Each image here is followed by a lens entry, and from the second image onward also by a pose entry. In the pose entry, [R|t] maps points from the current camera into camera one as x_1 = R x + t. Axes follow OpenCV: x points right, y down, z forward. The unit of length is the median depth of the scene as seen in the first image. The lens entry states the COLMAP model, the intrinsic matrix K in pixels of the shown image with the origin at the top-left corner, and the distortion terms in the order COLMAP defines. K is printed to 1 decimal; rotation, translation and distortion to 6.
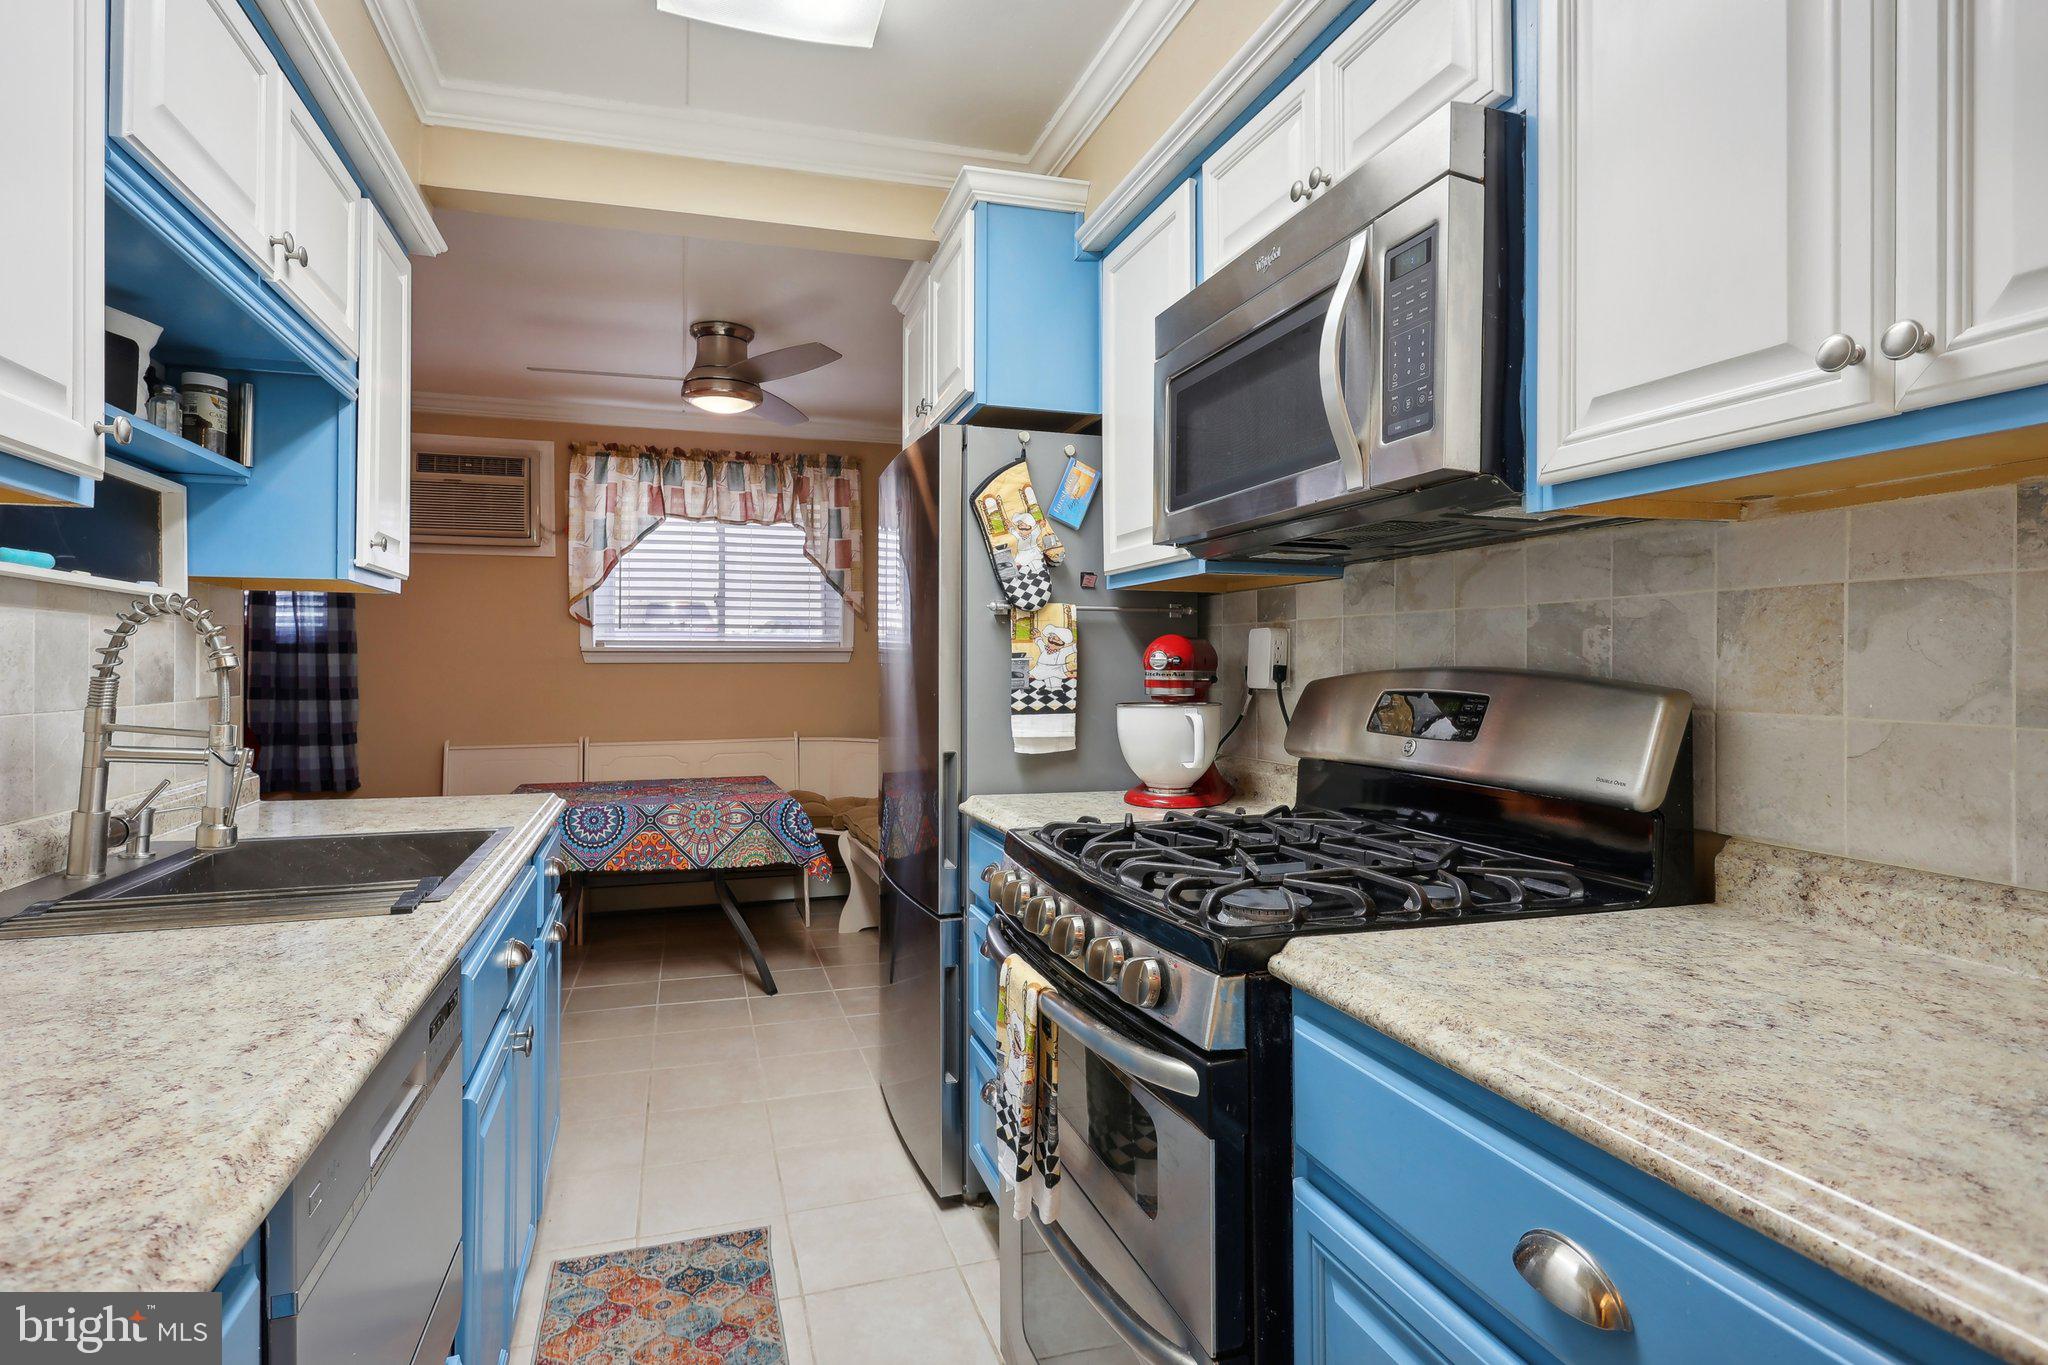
lens RADIAL K [[1047.8, 0, 1007.8], [0, 1047.8, 661.4], [0, 0, 1]] dist [0.018673, -0.010267]
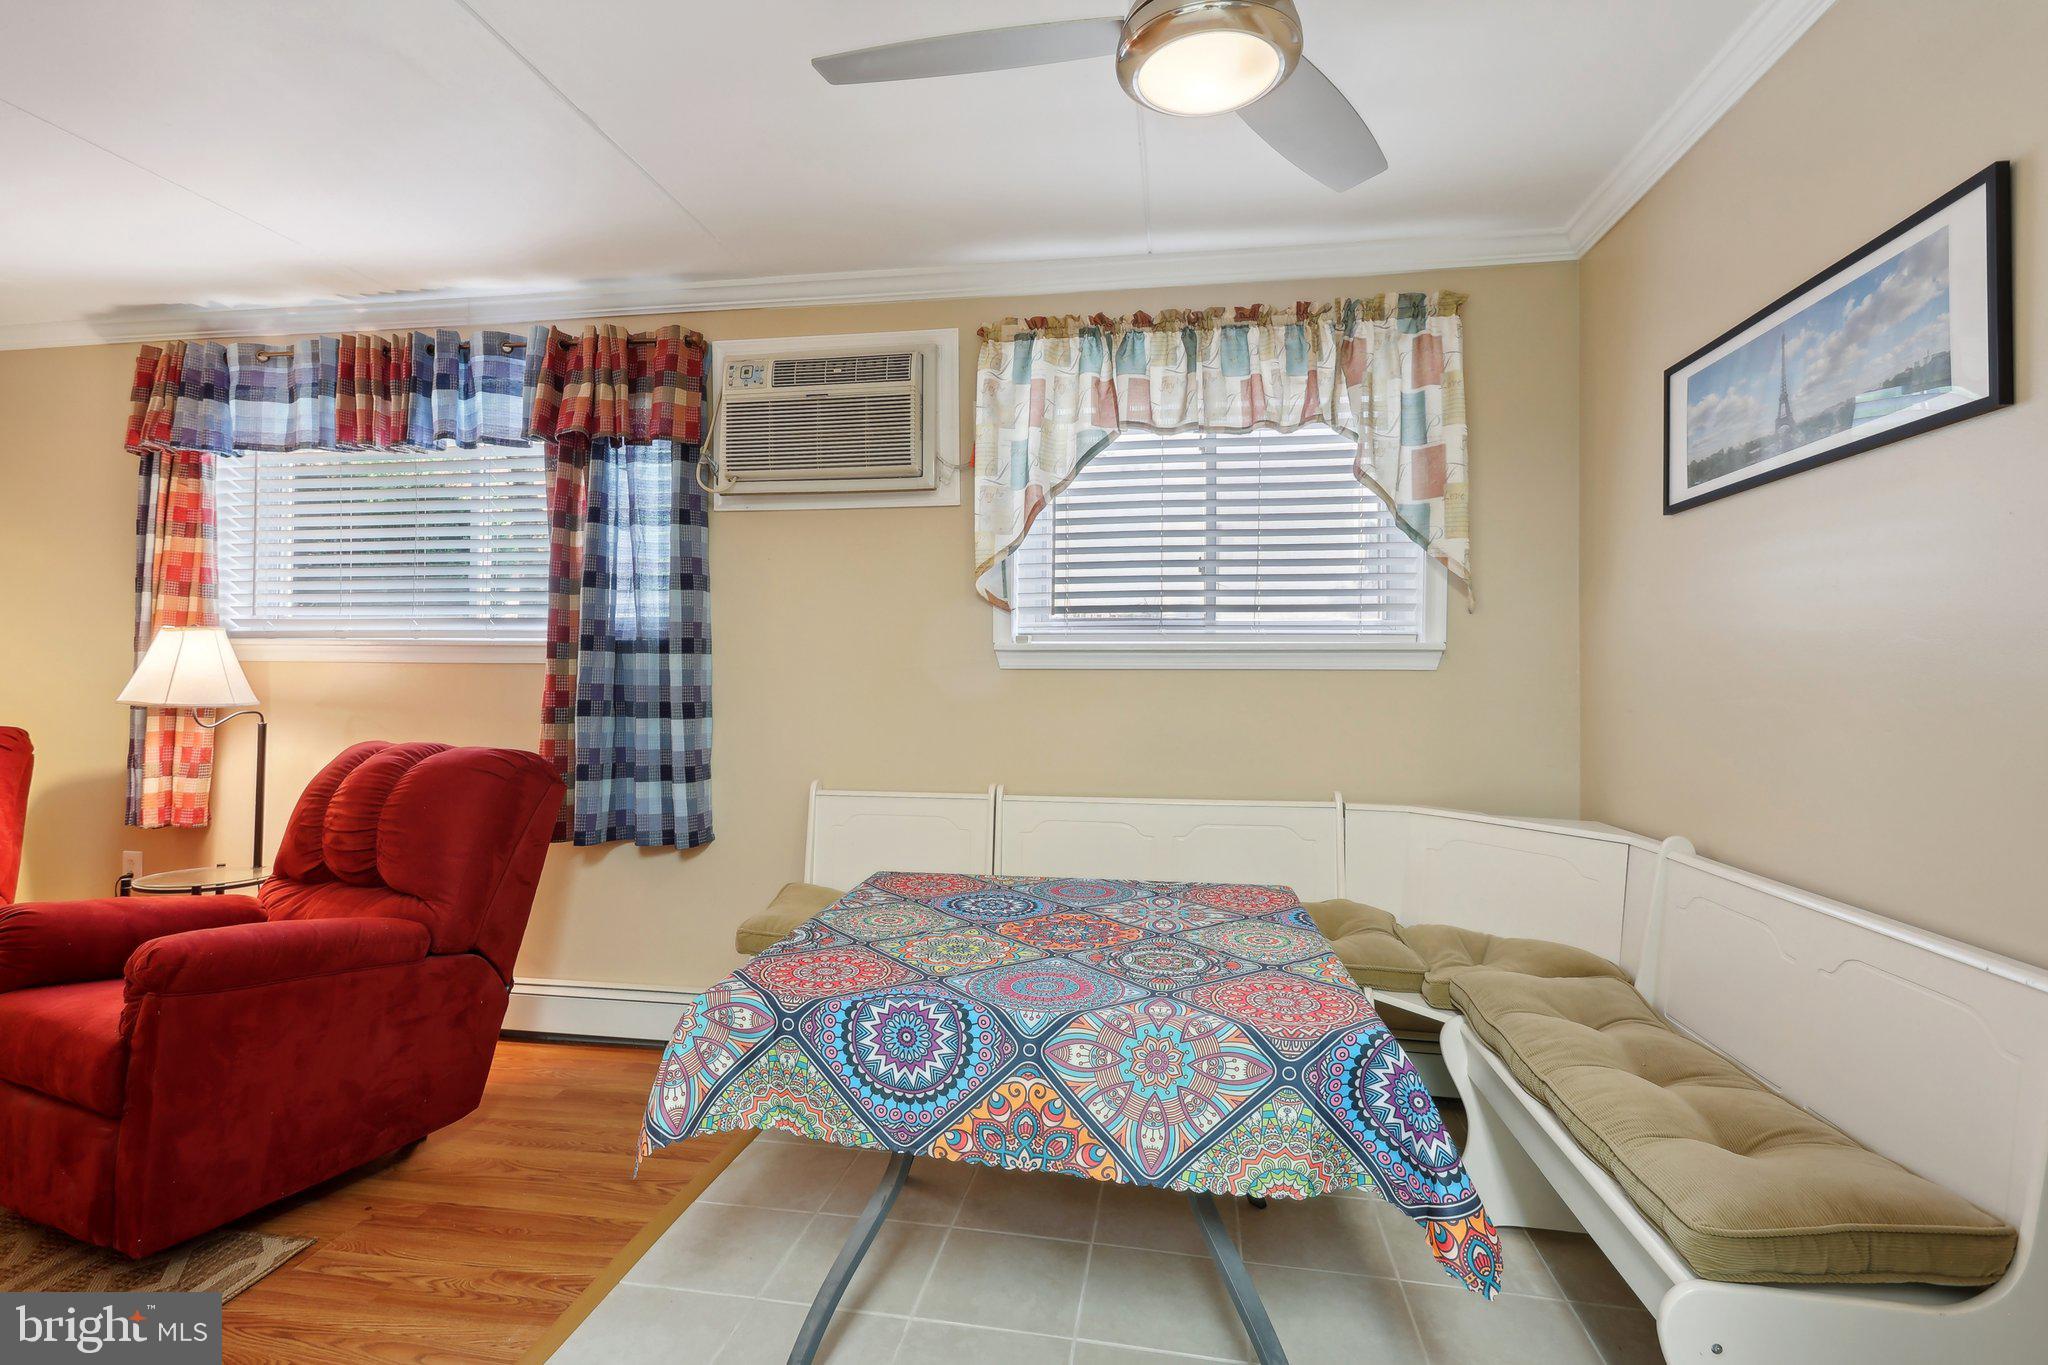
lens RADIAL K [[991.8, 0, 1009.1], [0, 991.8, 664.1], [0, 0, 1]] dist [0.015406, -0.017084]
pose [[0.888895, 0.003121, -0.458100, -0.259895], [-0.003753, 0.999993, -0.000470, -0.002247], [0.458095, 0.002137, 0.888901, 1.000966]]
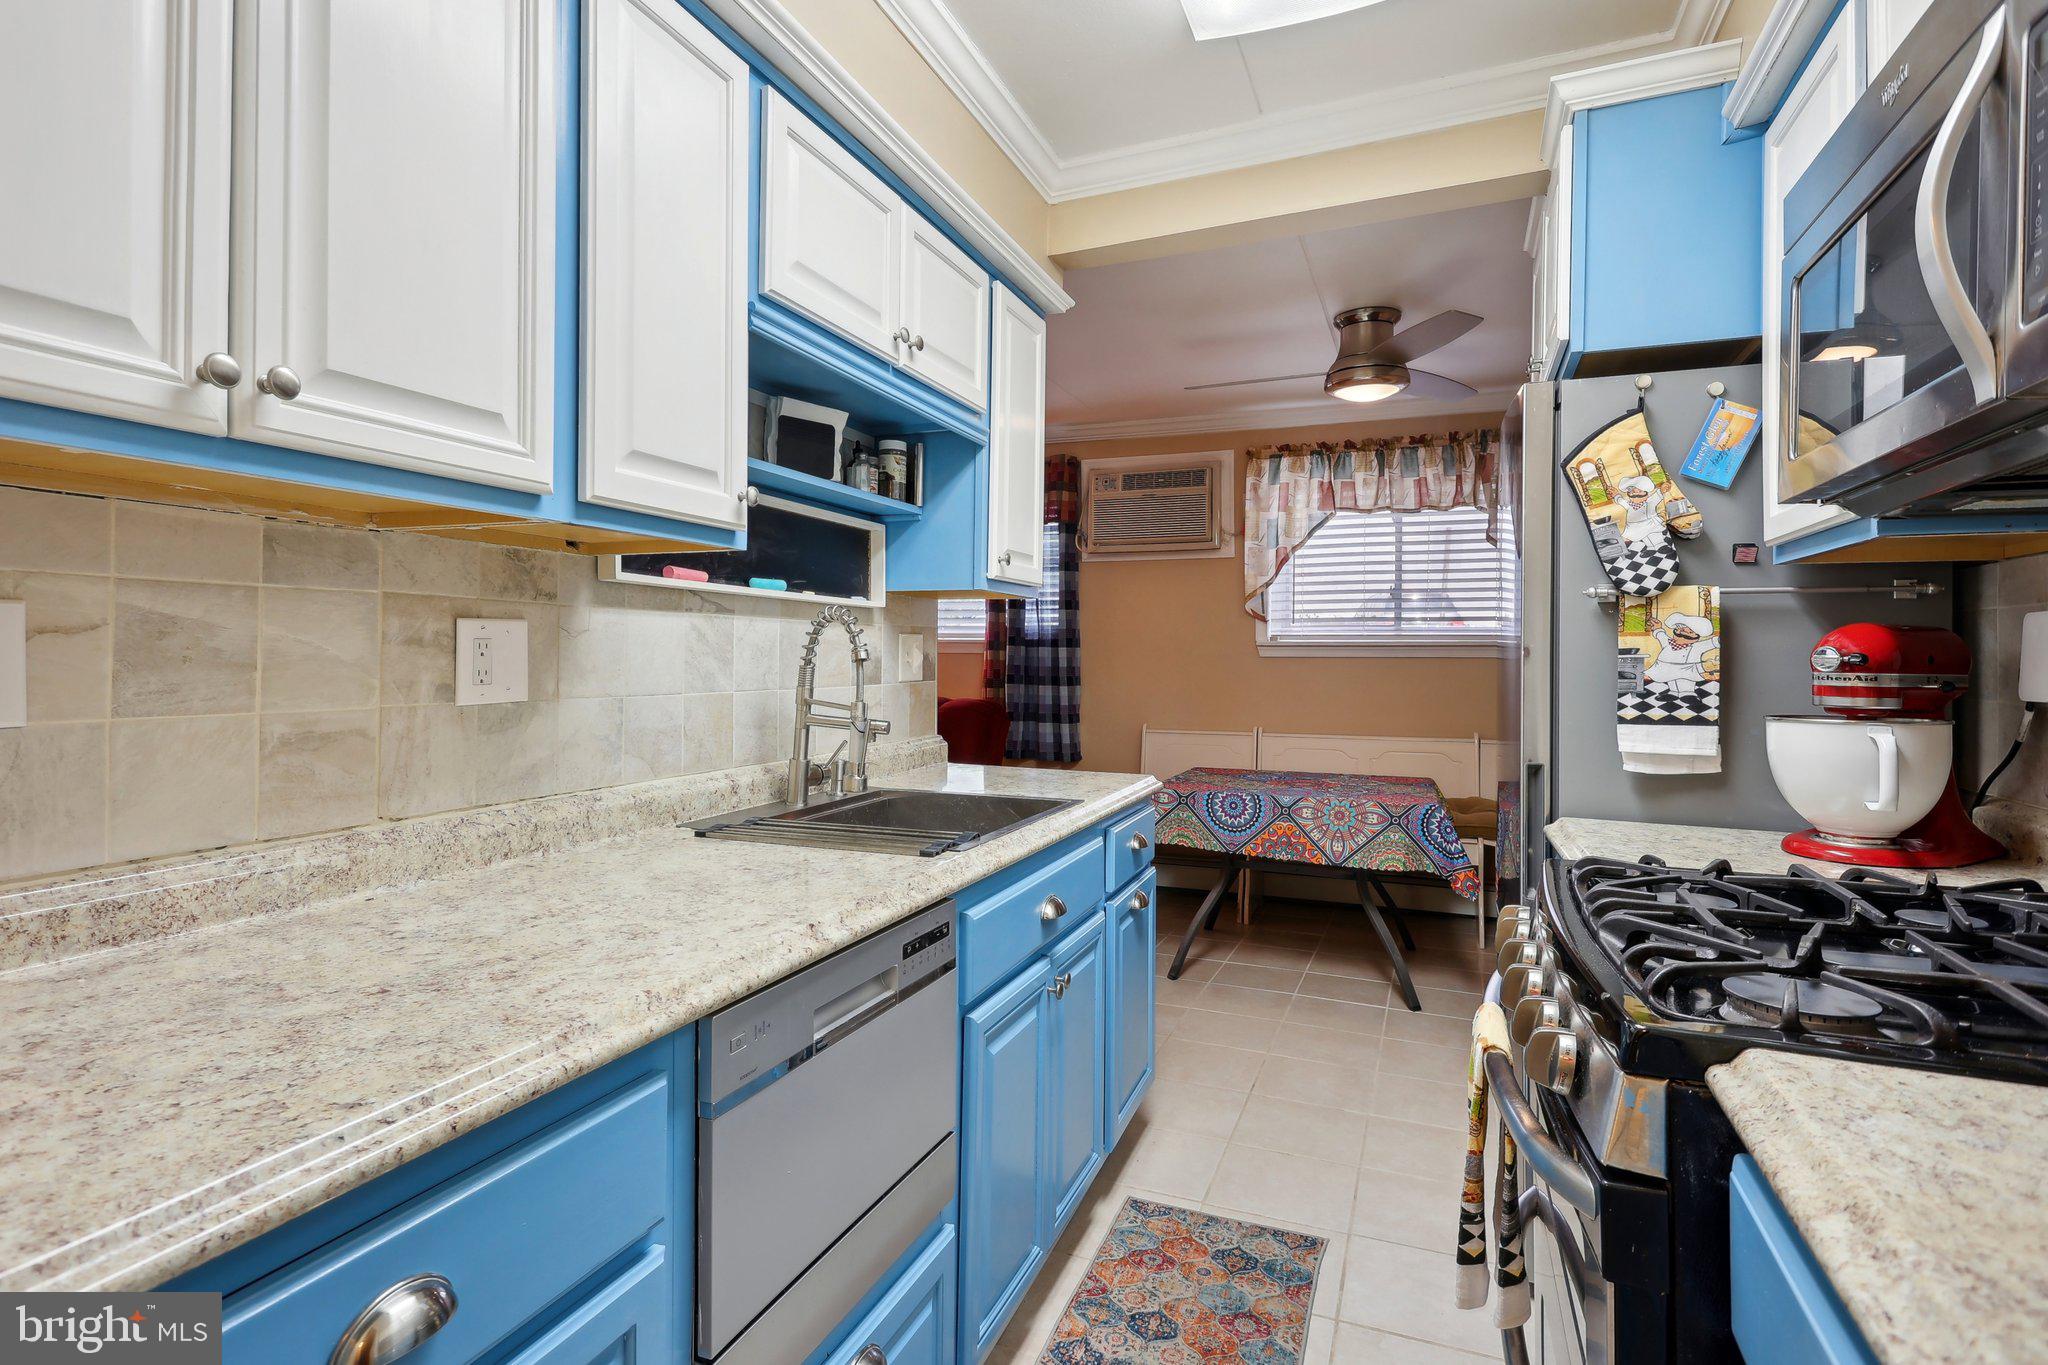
lens RADIAL K [[1053.4, 0, 994.0], [0, 1053.4, 647.3], [0, 0, 1]] dist [0.015965, -0.001370]
pose [[0.761603, 0.000342, -0.648044, 0.168209], [-0.004897, 0.999974, -0.005227, -0.002219], [0.648026, 0.007154, 0.761585, 0.052113]]
